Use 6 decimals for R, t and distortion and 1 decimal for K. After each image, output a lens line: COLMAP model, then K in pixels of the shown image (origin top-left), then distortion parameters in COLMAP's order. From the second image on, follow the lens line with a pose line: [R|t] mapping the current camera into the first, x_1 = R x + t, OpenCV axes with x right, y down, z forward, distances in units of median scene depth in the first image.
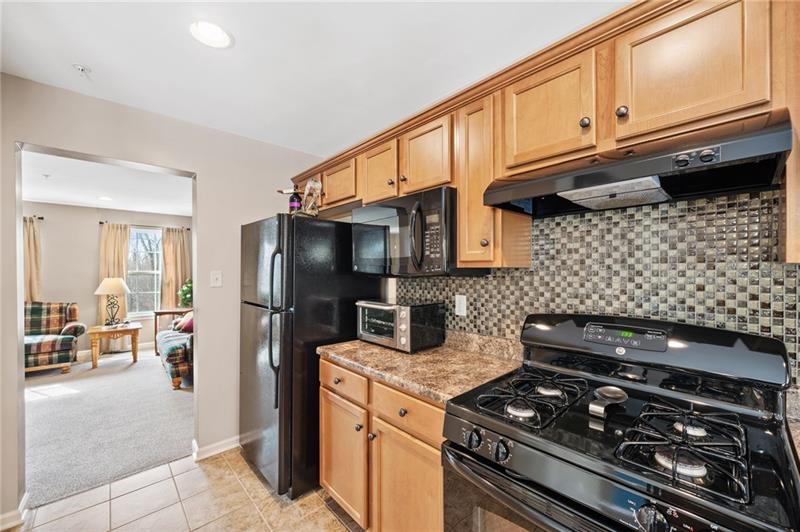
lens RADIAL K [[303.0, 0, 400.8], [0, 303.0, 266.6], [0, 0, 1]] dist [-0.009015, 0.000115]
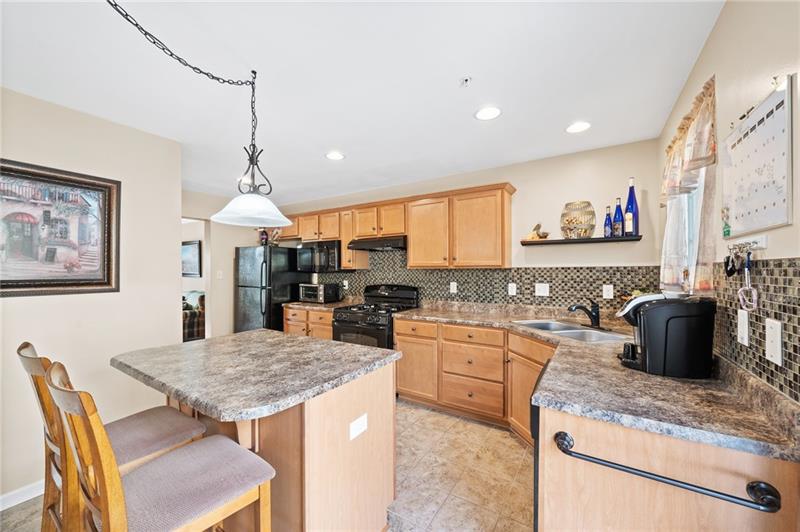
lens RADIAL K [[303.0, 0, 400.1], [0, 303.0, 268.7], [0, 0, 1]] dist [-0.009015, 0.000115]
pose [[0.966299, -0.001163, 0.257420, -0.002886], [-0.002730, 0.999887, 0.014764, -0.037992], [-0.257408, -0.014969, 0.966187, -1.582960]]
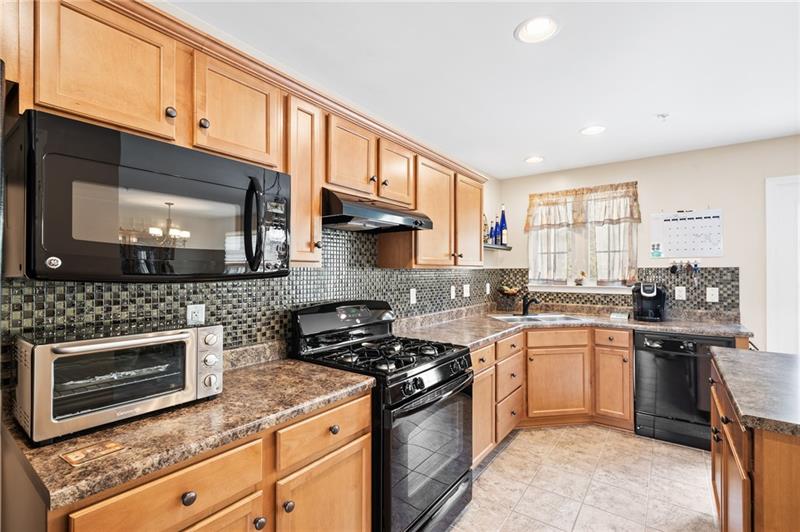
lens RADIAL K [[363.6, 0, 401.0], [0, 363.6, 268.5], [0, 0, 1]] dist [-0.000765, 0.000370]
pose [[-0.189446, 0.007064, 0.981866, -0.818338], [-0.019489, 0.999750, -0.010953, 0.009691], [-0.981698, -0.021211, -0.189261, 0.761614]]
